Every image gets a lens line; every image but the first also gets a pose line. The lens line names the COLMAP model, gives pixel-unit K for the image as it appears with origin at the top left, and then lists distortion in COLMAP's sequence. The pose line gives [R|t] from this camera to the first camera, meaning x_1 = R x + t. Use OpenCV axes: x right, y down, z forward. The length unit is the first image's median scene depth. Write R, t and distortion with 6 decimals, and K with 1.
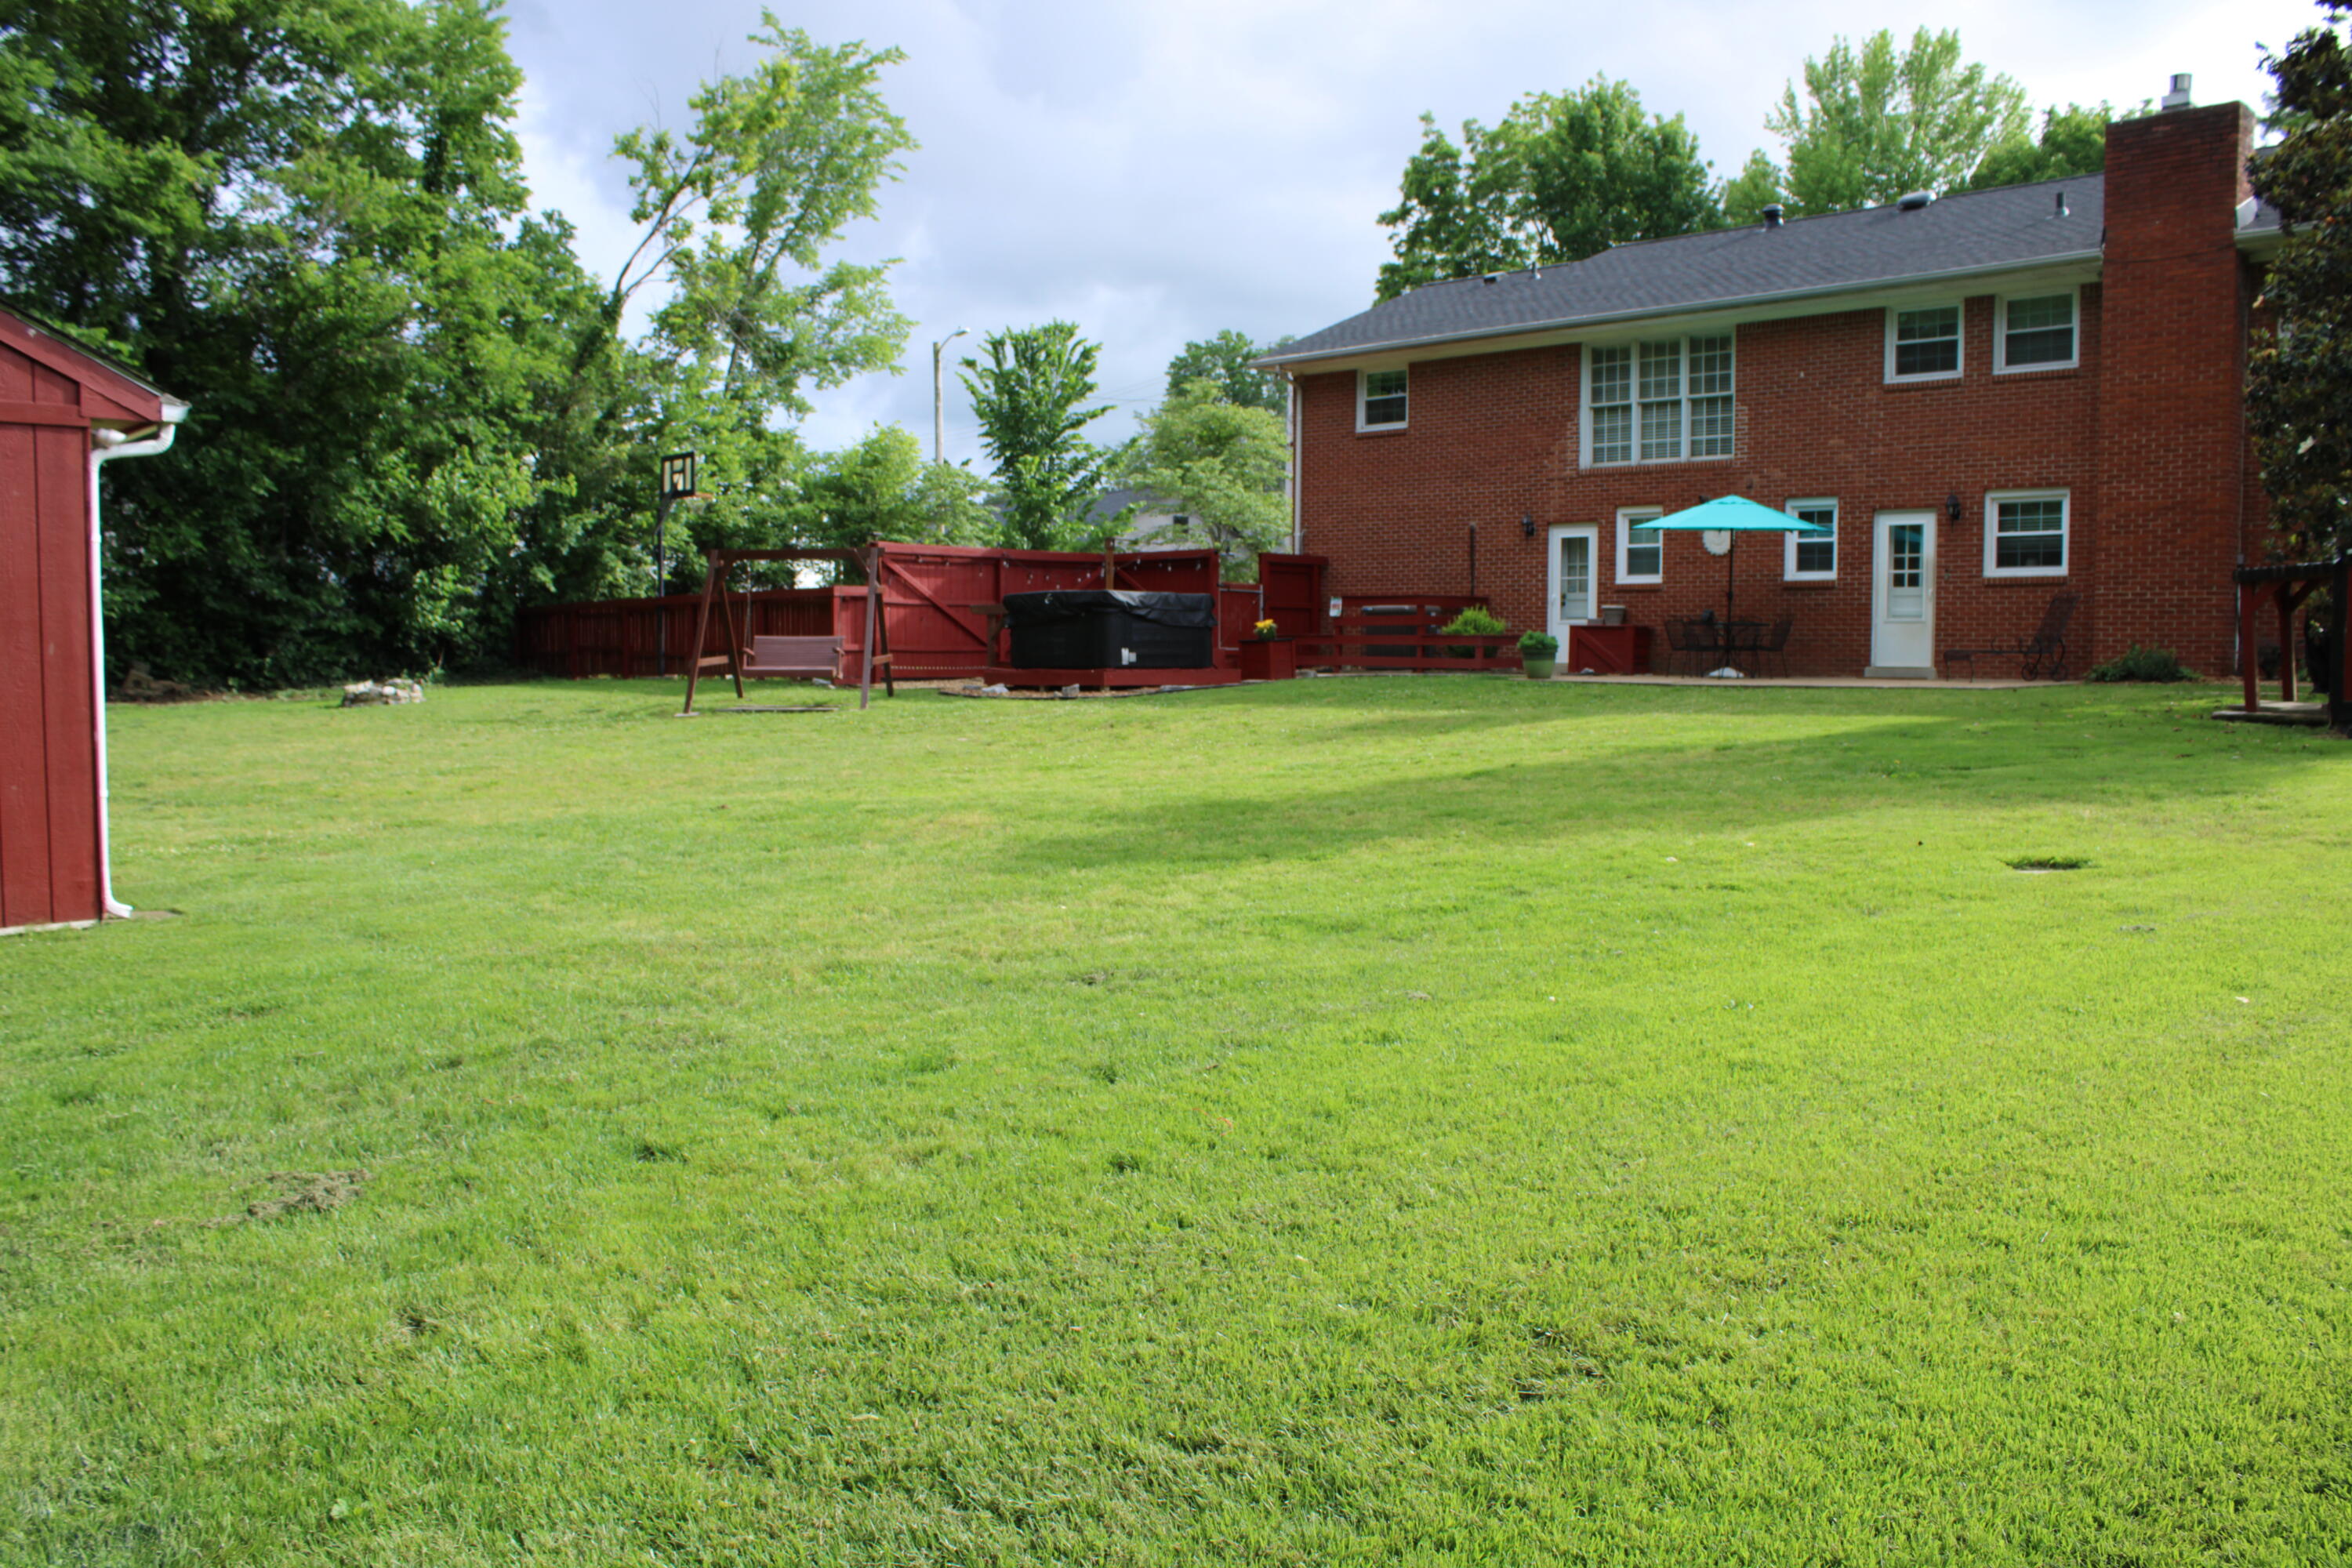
lens RADIAL K [[1975.8, 0, 1176.0], [0, 1975.8, 784.0], [0, 0, 1]] dist [-0.165552, 0.160305]
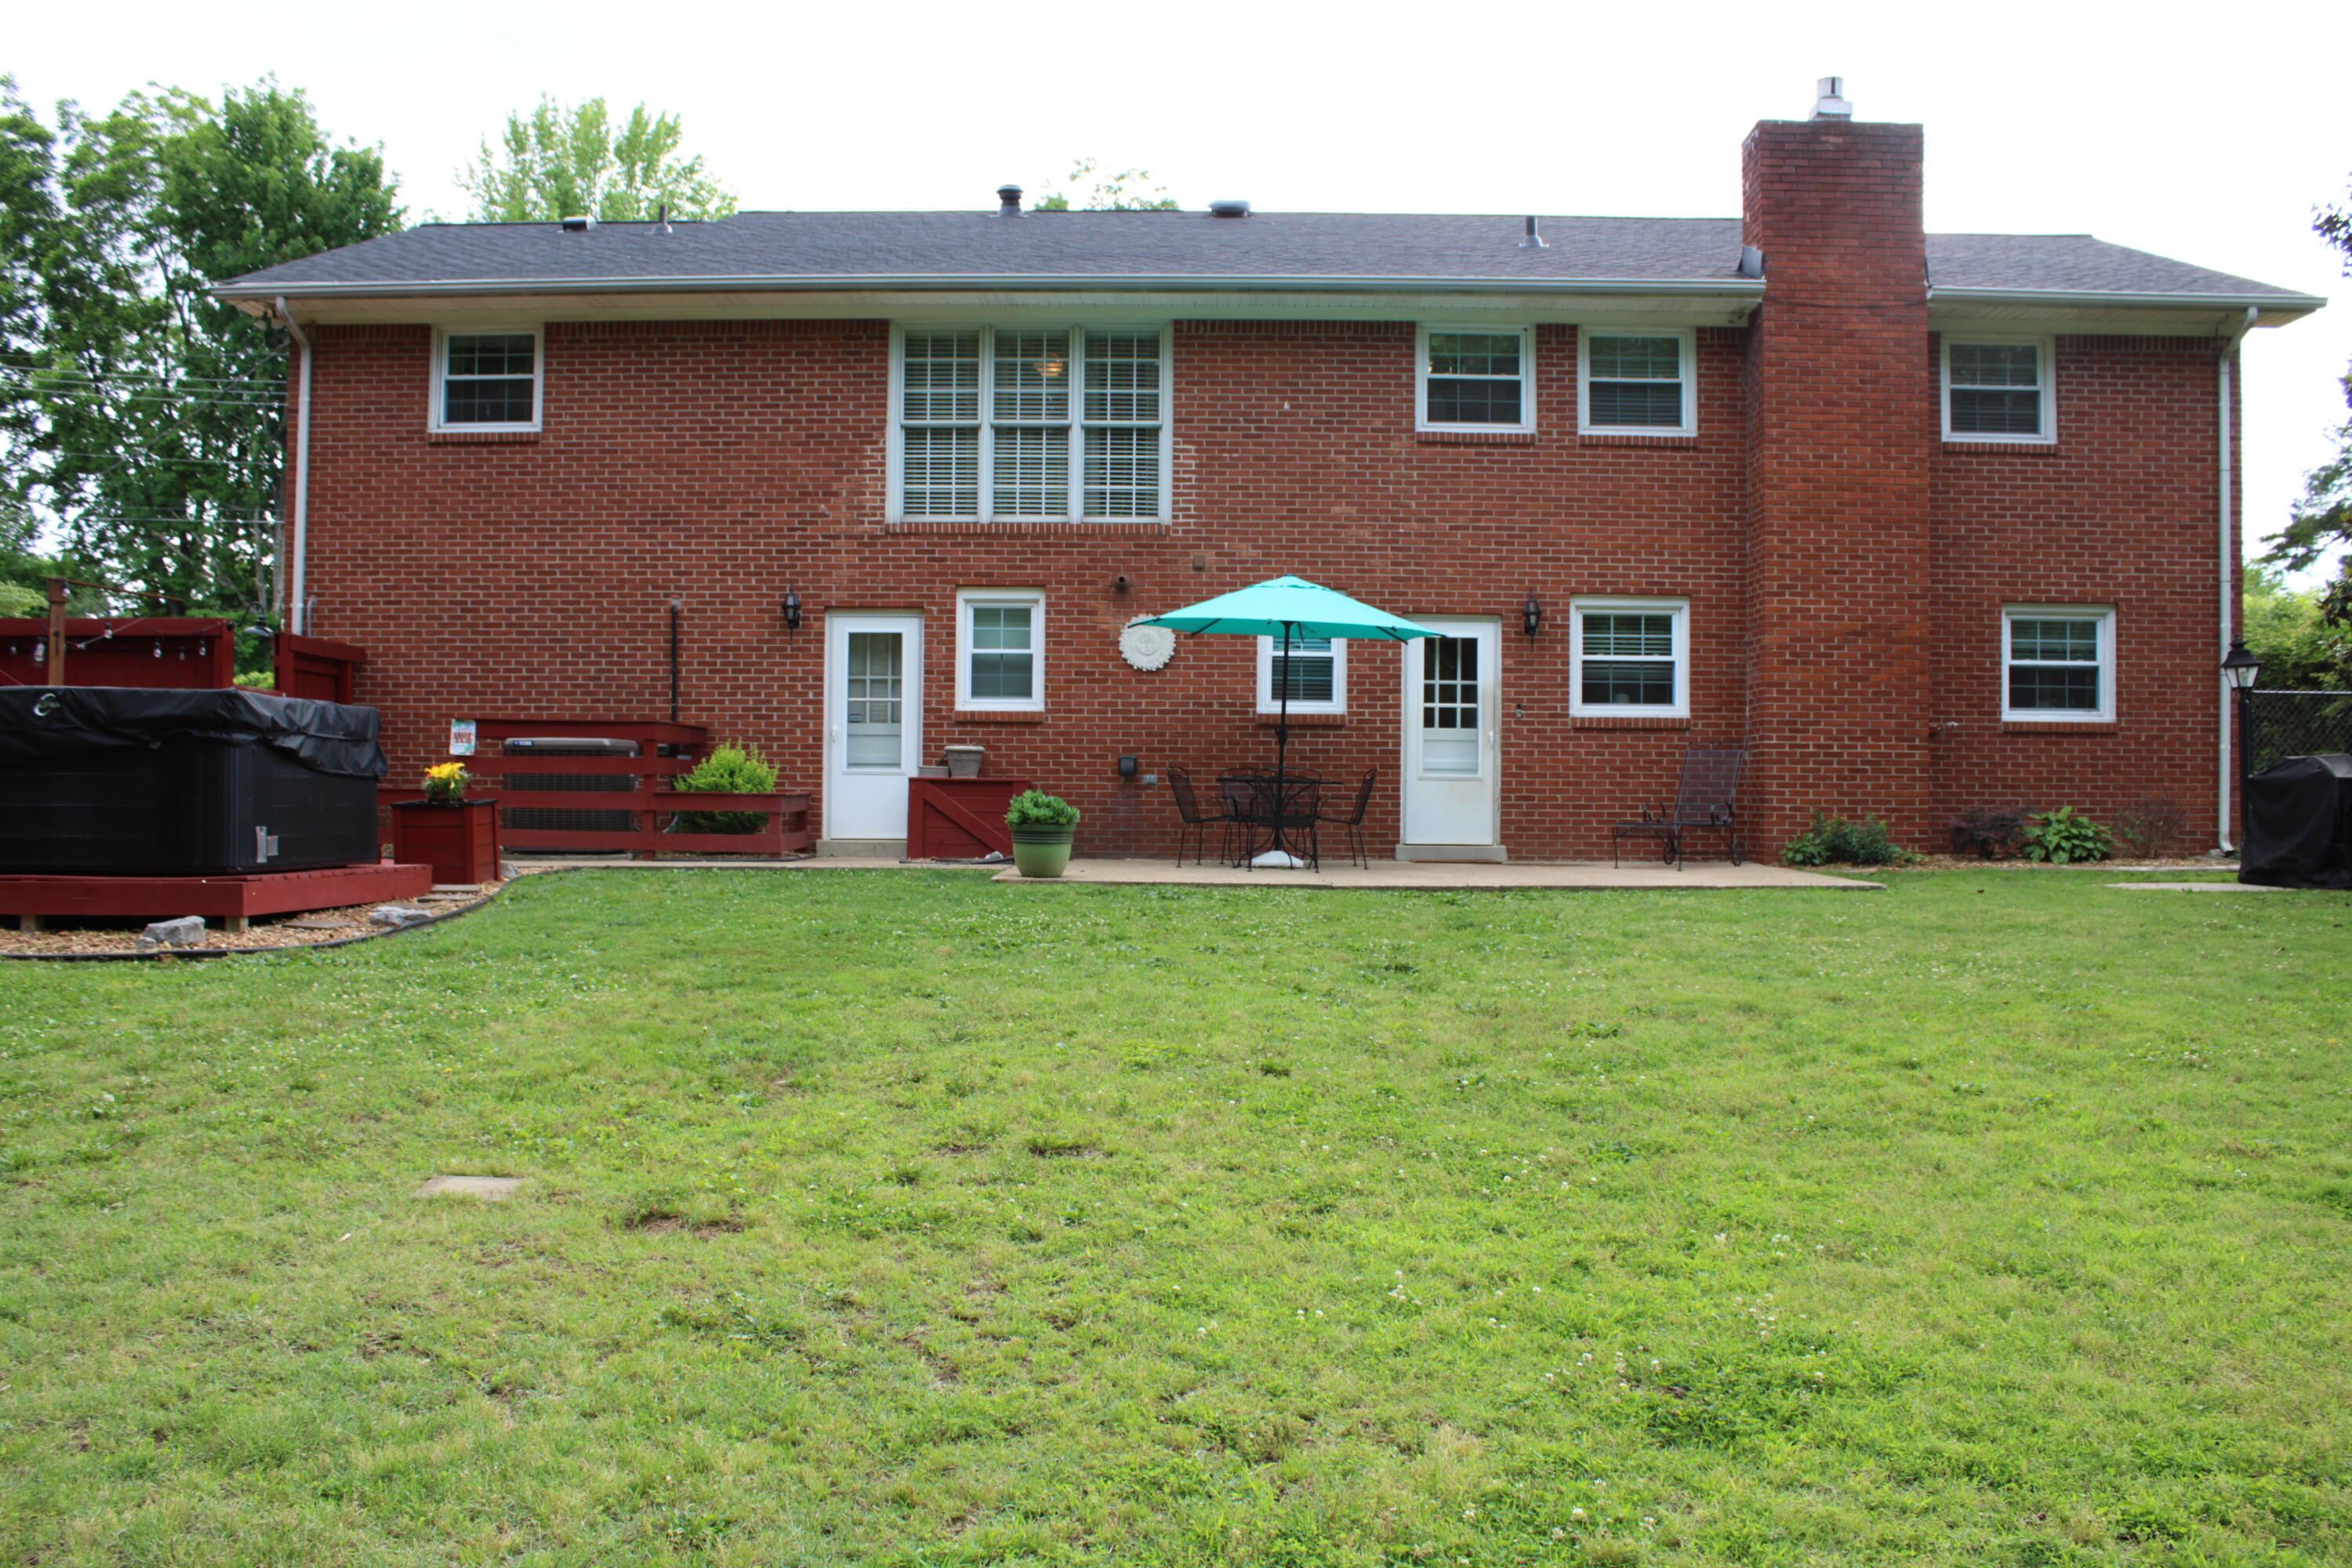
lens RADIAL K [[1975.8, 0, 1176.0], [0, 1975.8, 784.0], [0, 0, 1]] dist [-0.165552, 0.160305]
pose [[0.716247, 0.009150, 0.697786, -0.160338], [0.038703, 0.997854, -0.052811, -0.043661], [-0.696772, 0.064832, 0.714356, 0.508084]]
